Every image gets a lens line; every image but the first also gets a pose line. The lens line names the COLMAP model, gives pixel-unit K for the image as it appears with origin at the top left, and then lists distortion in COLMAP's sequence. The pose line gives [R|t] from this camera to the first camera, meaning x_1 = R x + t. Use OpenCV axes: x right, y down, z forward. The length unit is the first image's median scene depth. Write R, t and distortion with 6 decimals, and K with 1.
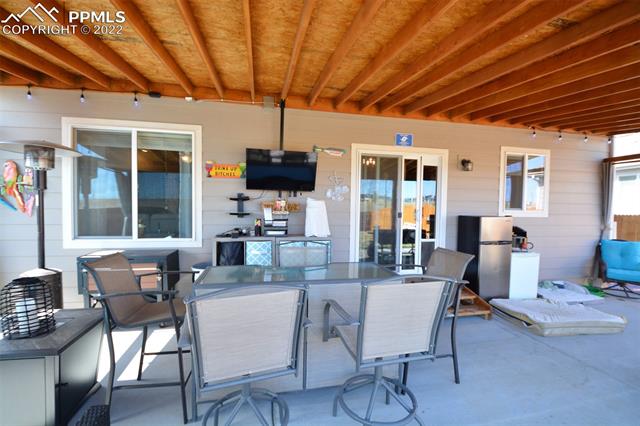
lens RADIAL K [[280.0, 0, 319.8], [0, 280.0, 214.0], [0, 0, 1]] dist [0.006520, -0.010840]
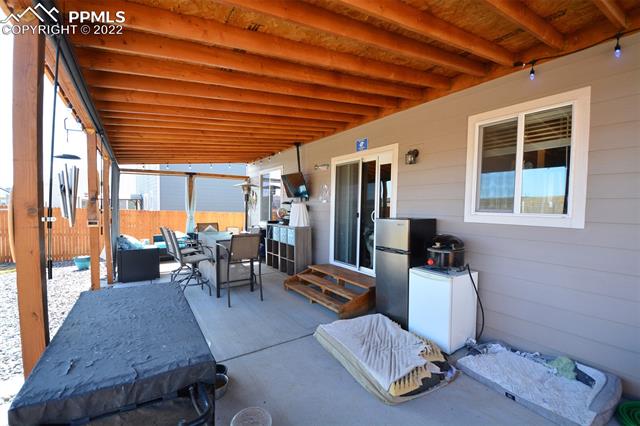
lens RADIAL K [[280.0, 0, 319.9], [0, 280.0, 214.3], [0, 0, 1]] dist [0.006520, -0.010840]
pose [[0.365997, 0.017793, -0.930446, 1.237564], [-0.029631, 0.999533, 0.007459, -0.002553], [0.930144, 0.024840, 0.366353, 0.462560]]
